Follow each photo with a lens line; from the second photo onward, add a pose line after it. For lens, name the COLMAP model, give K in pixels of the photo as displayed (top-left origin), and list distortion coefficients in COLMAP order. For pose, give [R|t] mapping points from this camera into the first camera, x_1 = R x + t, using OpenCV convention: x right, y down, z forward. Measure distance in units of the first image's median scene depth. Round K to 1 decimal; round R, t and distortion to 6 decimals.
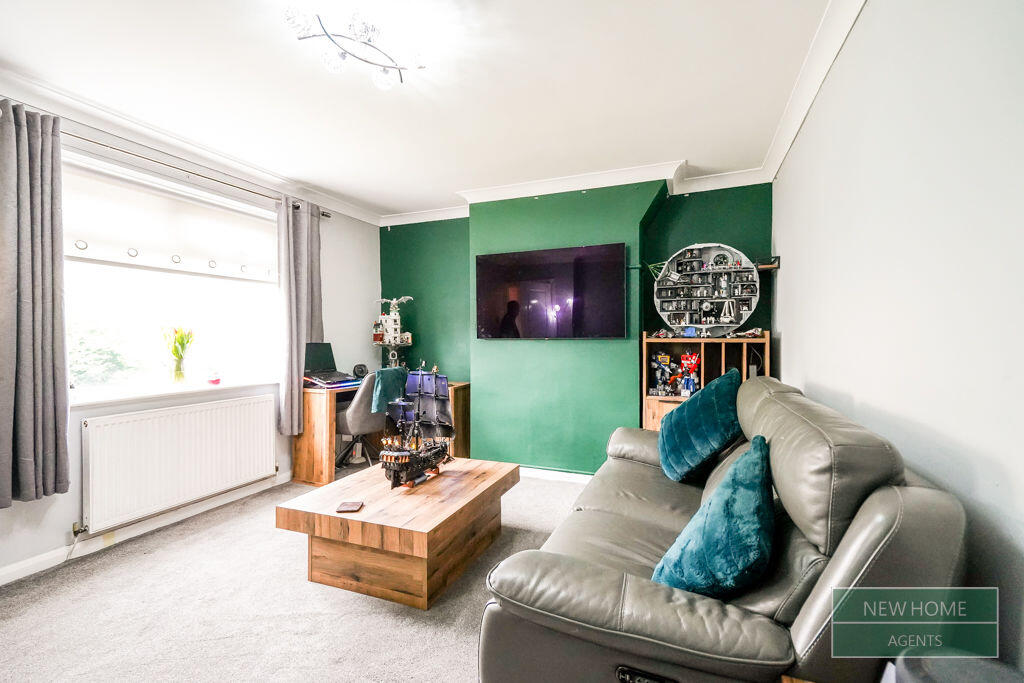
lens RADIAL K [[469.3, 0, 498.1], [0, 469.3, 337.0], [0, 0, 1]] dist [0.054244, 0.000026]
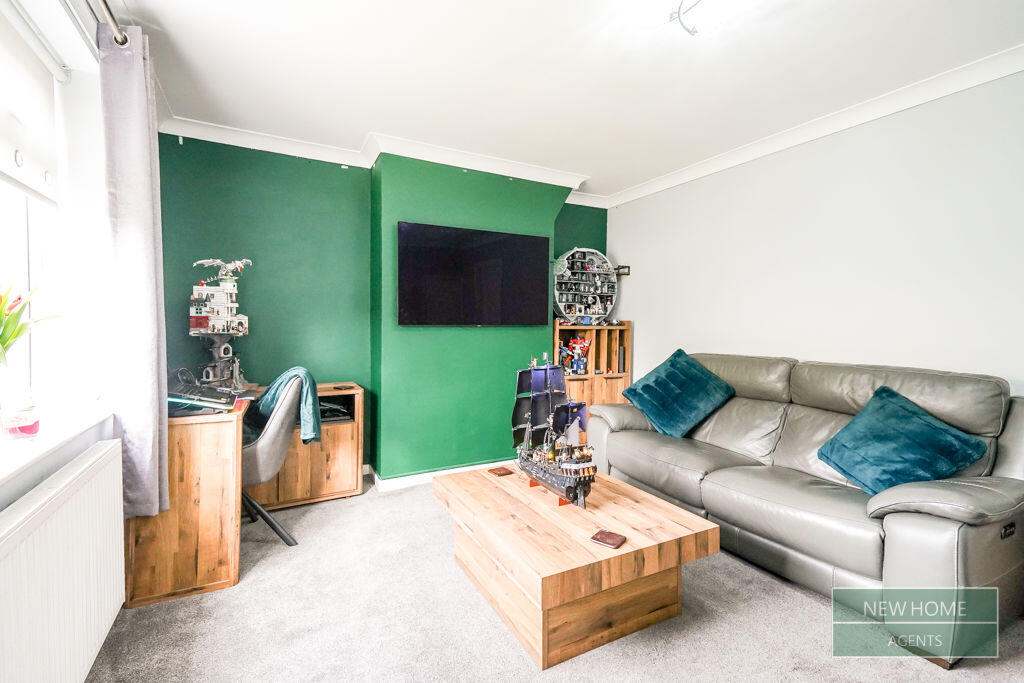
lens RADIAL K [[469.3, 0, 498.1], [0, 469.3, 337.0], [0, 0, 1]] dist [0.054244, 0.000026]
pose [[0.616799, -0.015774, 0.786963, -0.658817], [-0.006191, 0.999671, 0.024890, 0.002568], [-0.787097, -0.020224, 0.616498, 0.420327]]
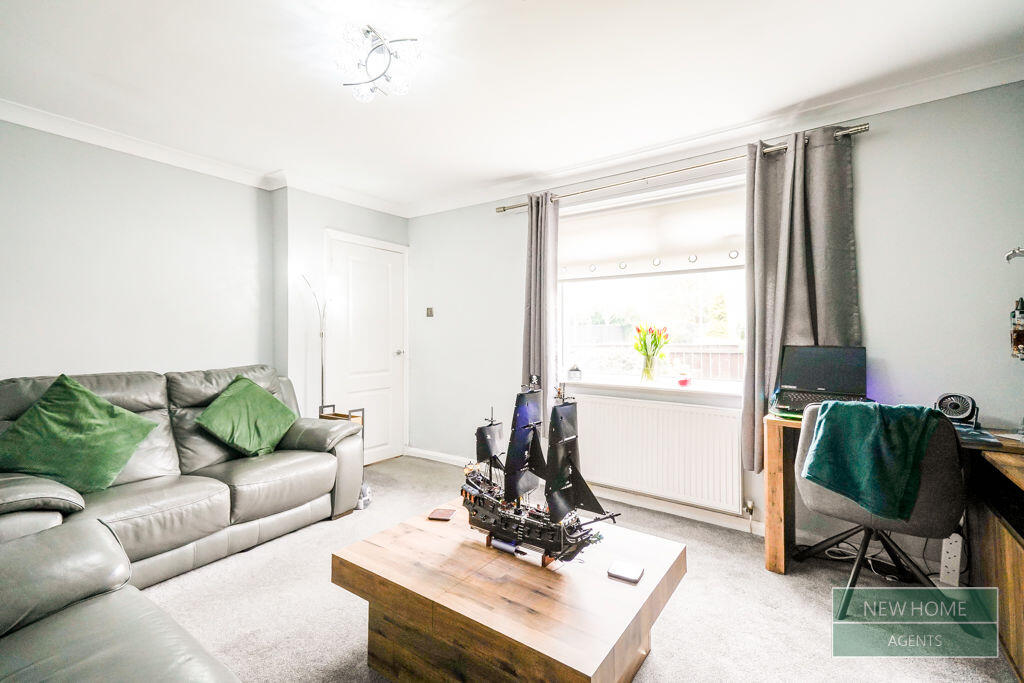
lens RADIAL K [[447.3, 0, 512.0], [0, 447.3, 341.5], [0, 0, 1]] dist [0.000423, 0.000042]
pose [[-0.215381, 0.010161, -0.976477, 0.331649], [-0.001110, 0.999943, 0.010650, 0.001512], [0.976530, 0.003378, -0.215357, 0.835604]]
